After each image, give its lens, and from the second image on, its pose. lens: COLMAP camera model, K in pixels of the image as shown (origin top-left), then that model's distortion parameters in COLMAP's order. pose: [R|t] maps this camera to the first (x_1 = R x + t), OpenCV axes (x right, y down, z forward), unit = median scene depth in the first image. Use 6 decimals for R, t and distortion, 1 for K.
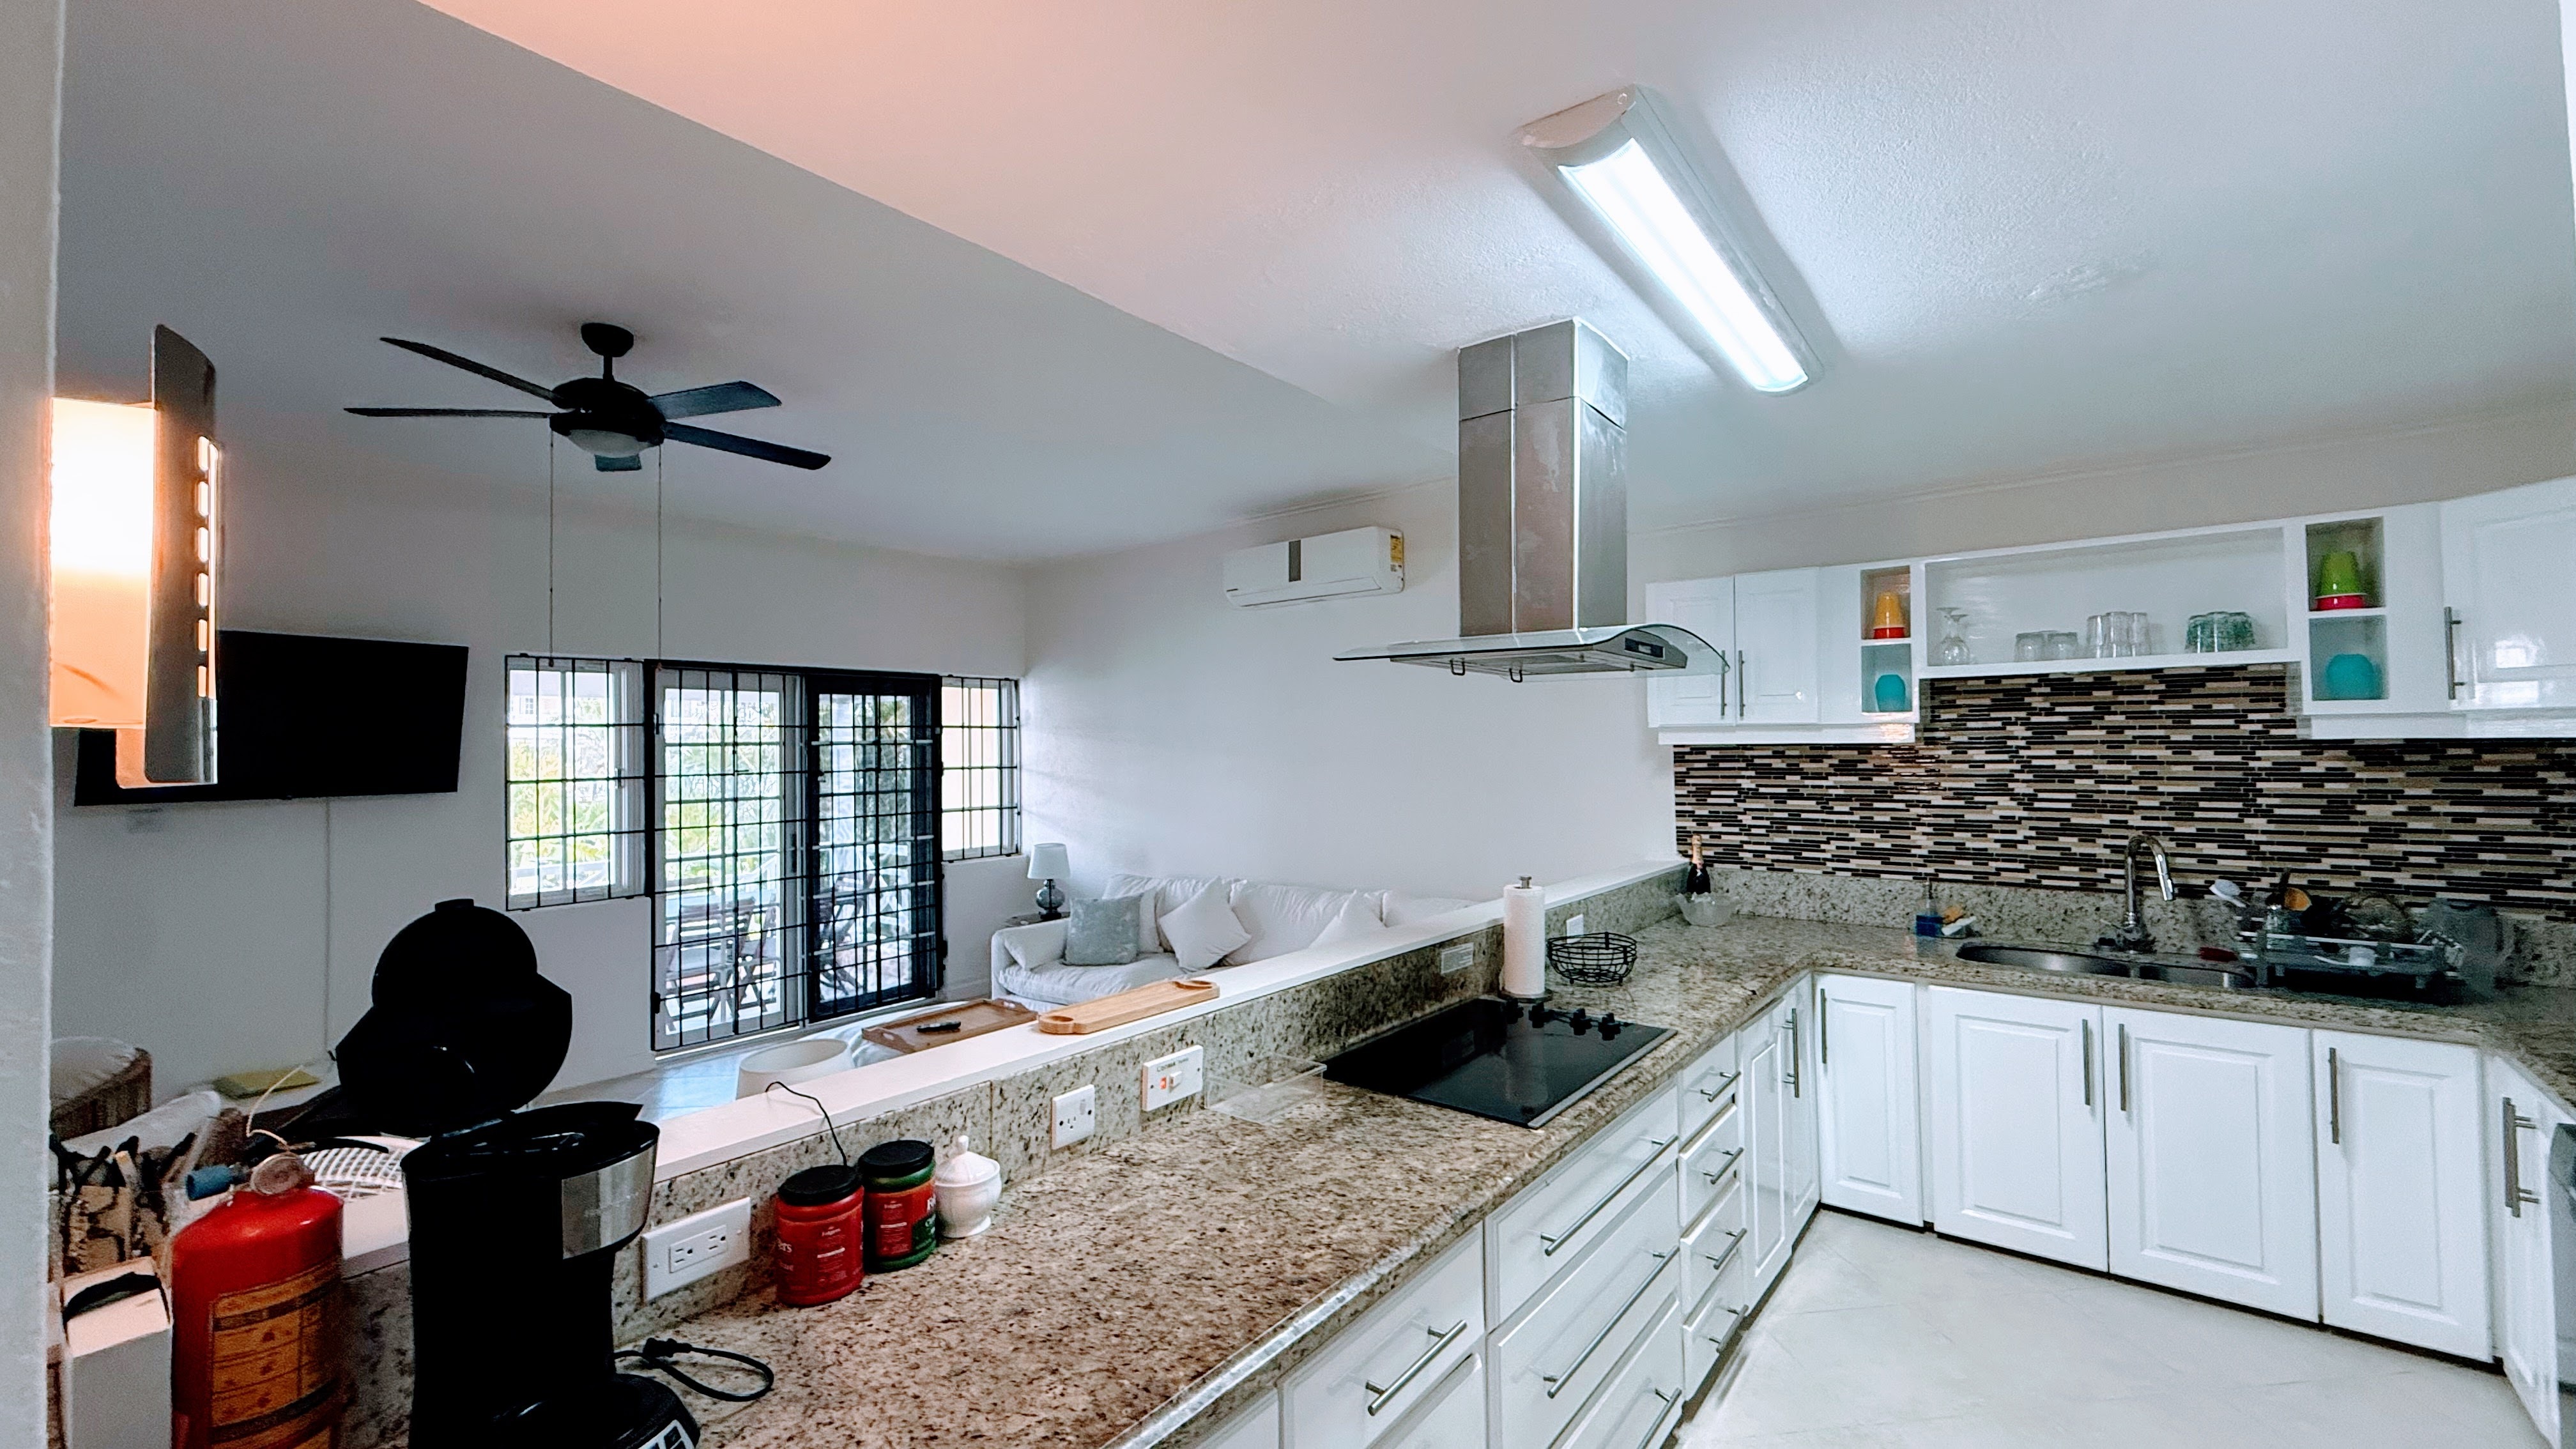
lens RADIAL K [[1026.0, 0, 1281.1], [0, 1026.0, 729.0], [0, 0, 1]] dist [0.000705, -0.000215]
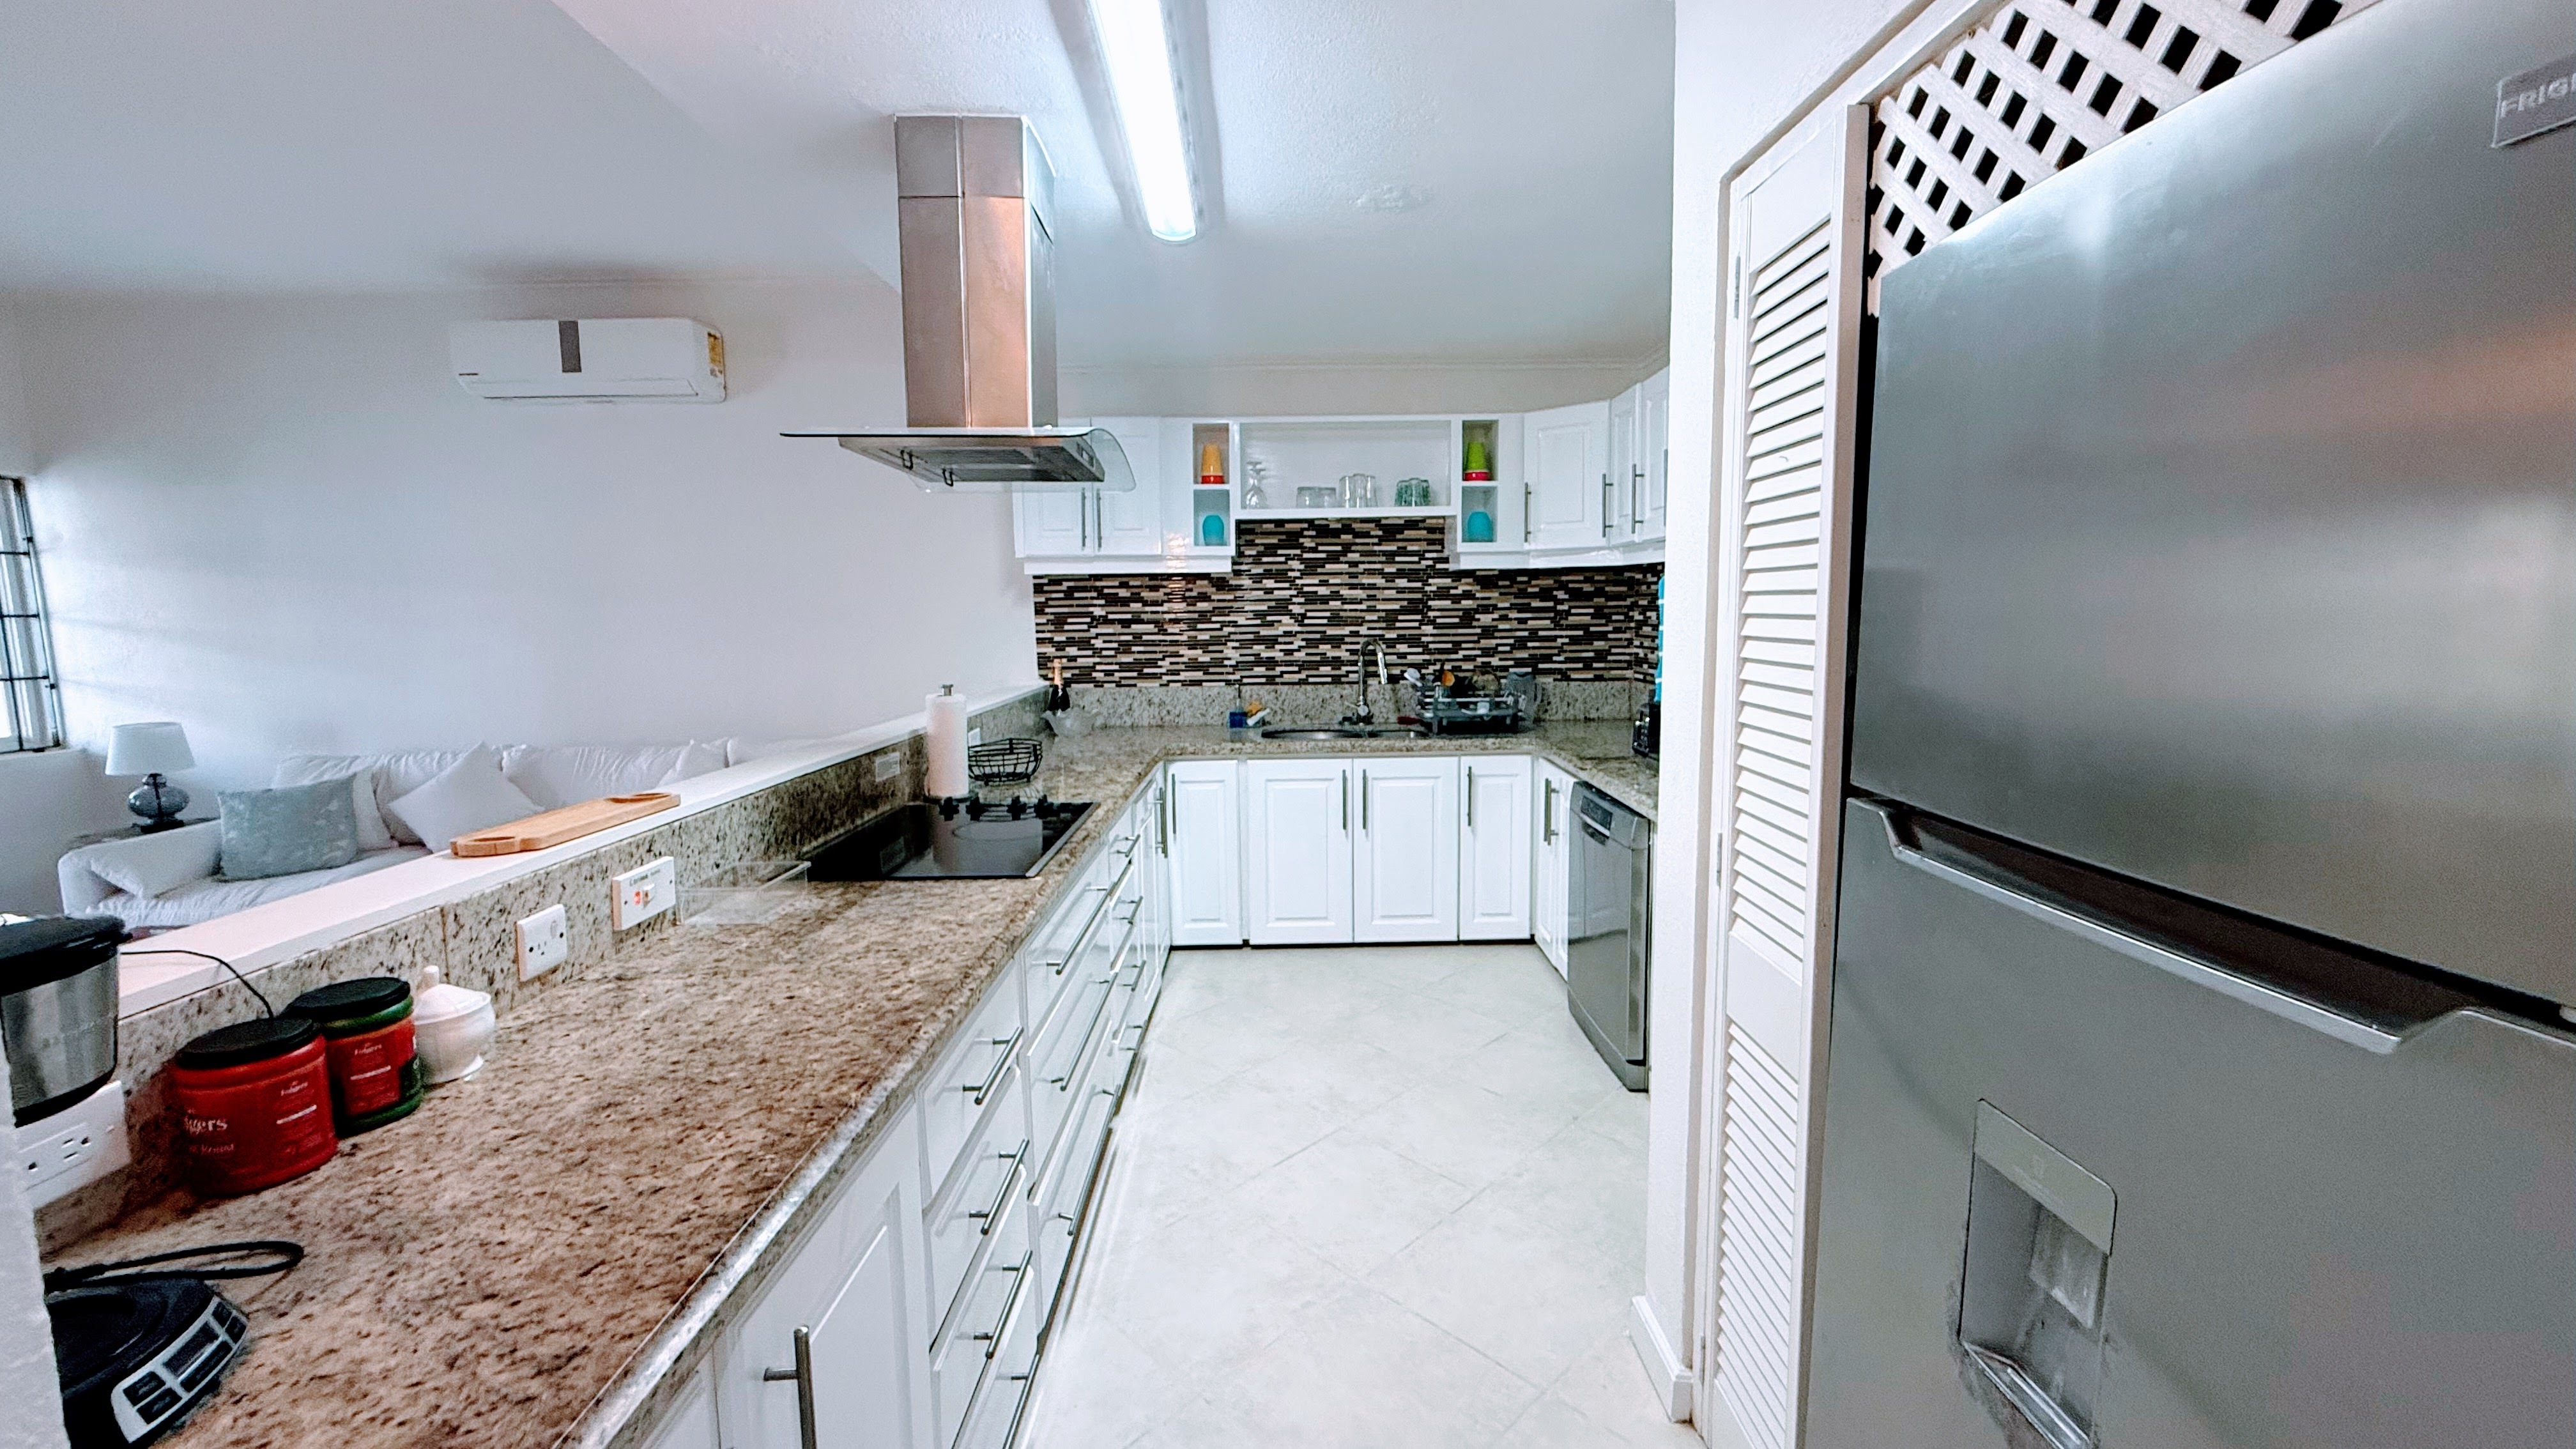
lens RADIAL K [[1026.0, 0, 1279.1], [0, 1026.0, 728.5], [0, 0, 1]] dist [0.000705, -0.000215]
pose [[0.778155, -0.072440, 0.623880, -0.155144], [-0.007315, 0.992214, 0.124333, 0.059373], [-0.628029, -0.101314, 0.771566, -0.009980]]
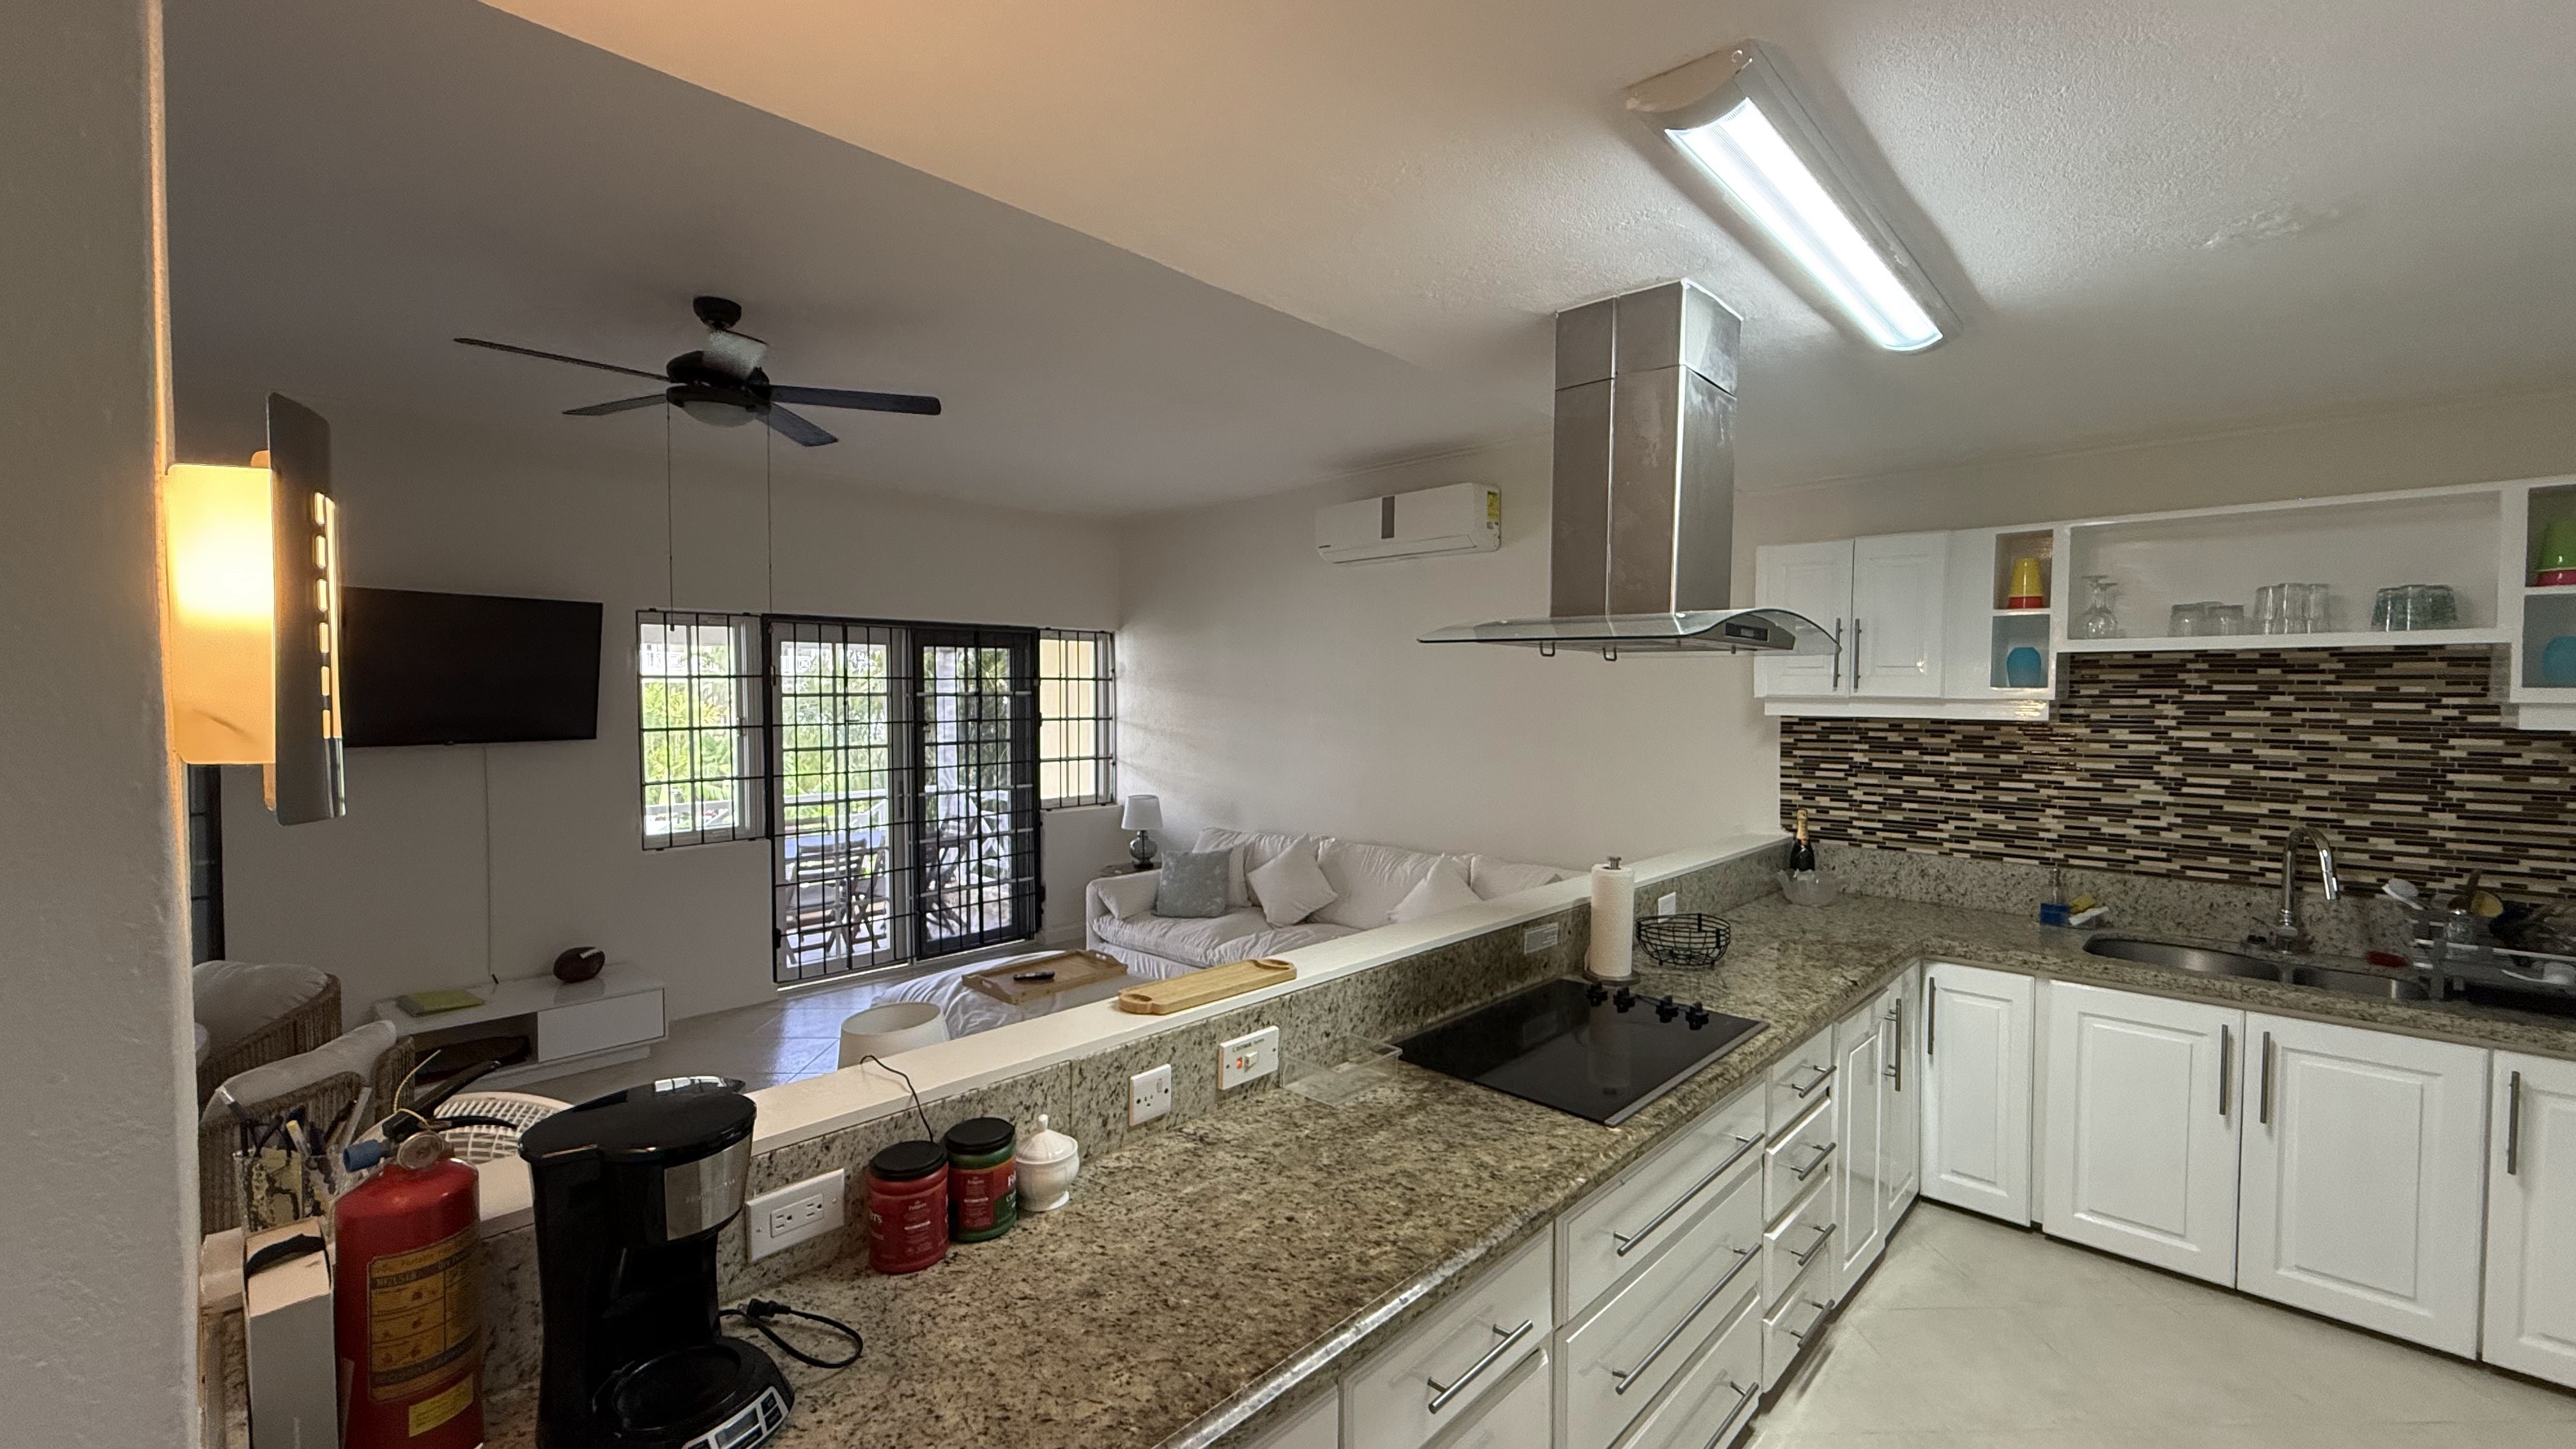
lens RADIAL K [[1026.0, 0, 1281.1], [0, 1026.0, 729.6], [0, 0, 1]] dist [0.000705, -0.000215]
pose [[0.995599, 0.016629, -0.092229, 0.010438], [-0.011508, 0.998376, 0.055789, -0.029193], [0.093007, -0.054482, 0.994174, 0.006894]]
